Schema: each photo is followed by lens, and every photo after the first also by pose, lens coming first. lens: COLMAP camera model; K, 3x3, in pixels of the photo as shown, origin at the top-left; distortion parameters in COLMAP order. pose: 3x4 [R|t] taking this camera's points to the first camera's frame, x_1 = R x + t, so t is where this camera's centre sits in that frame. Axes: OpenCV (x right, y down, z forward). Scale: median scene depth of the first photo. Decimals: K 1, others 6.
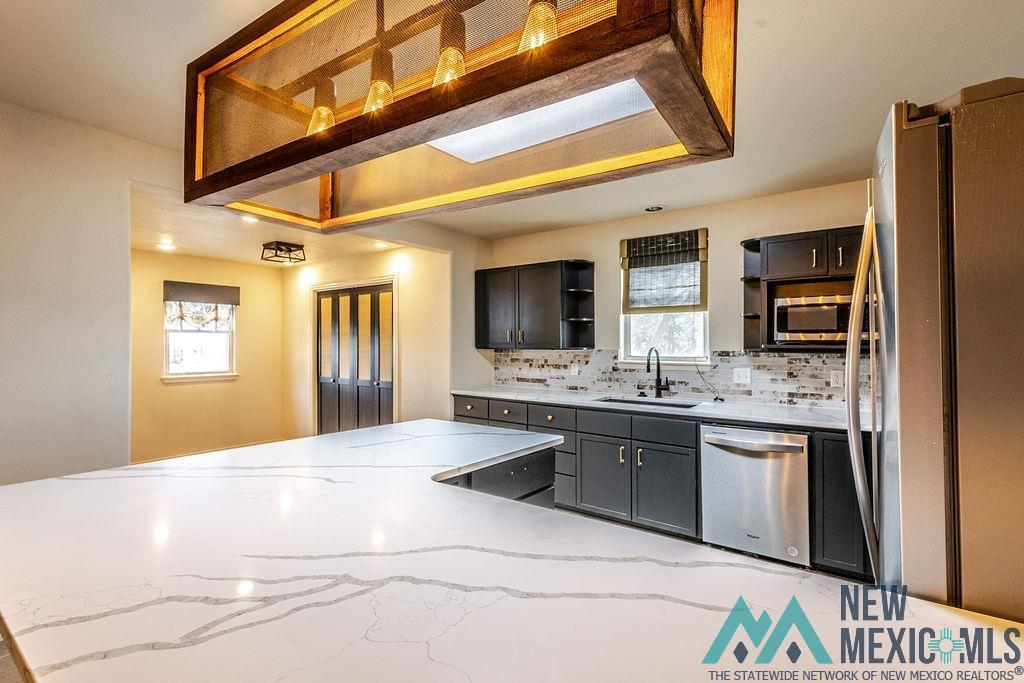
lens RADIAL K [[480.6, 0, 505.4], [0, 480.6, 342.1], [0, 0, 1]] dist [-0.004676, -0.001408]
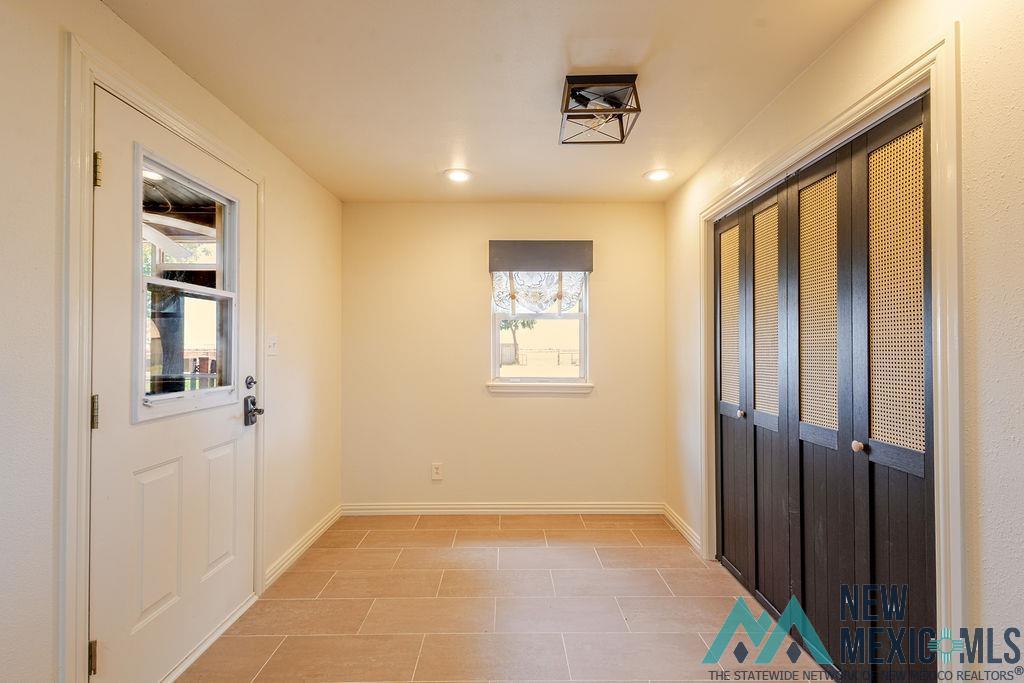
lens RADIAL K [[480.6, 0, 517.6], [0, 480.6, 342.5], [0, 0, 1]] dist [-0.004676, -0.001408]
pose [[0.631326, -0.004389, -0.775505, -0.158835], [-0.002374, 0.999968, -0.007591, 0.019812], [0.775514, 0.006633, 0.631295, 0.599163]]
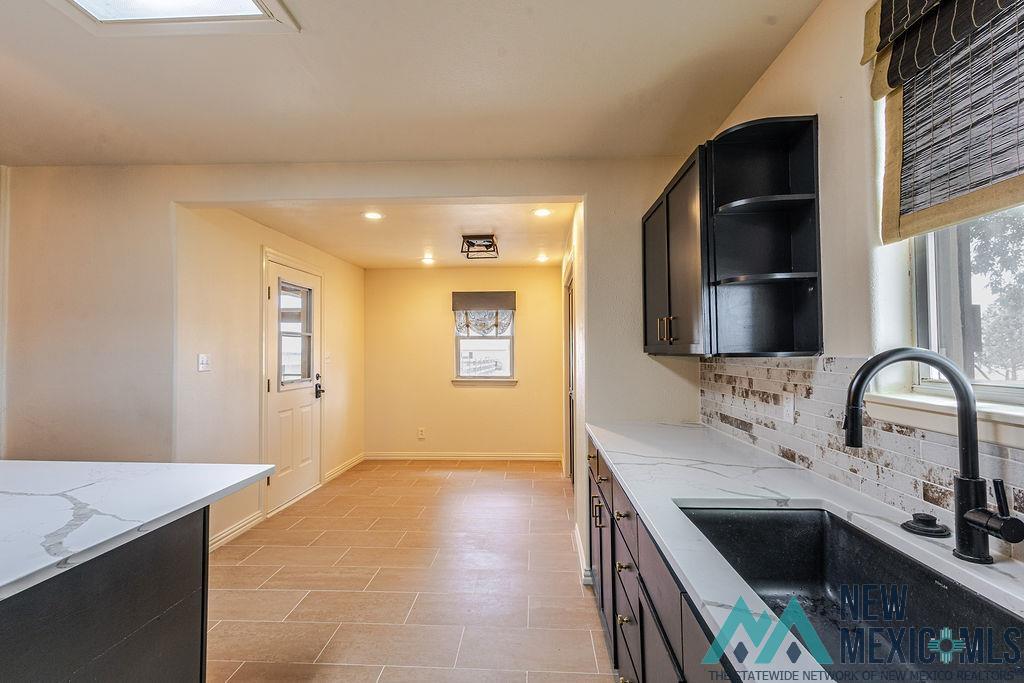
lens RADIAL K [[480.6, 0, 508.7], [0, 480.6, 339.7], [0, 0, 1]] dist [-0.004676, -0.001408]
pose [[0.580016, -0.020635, -0.814344, 0.261406], [0.001738, 0.999708, -0.024094, 0.008139], [0.814604, 0.012559, 0.579882, 0.460807]]
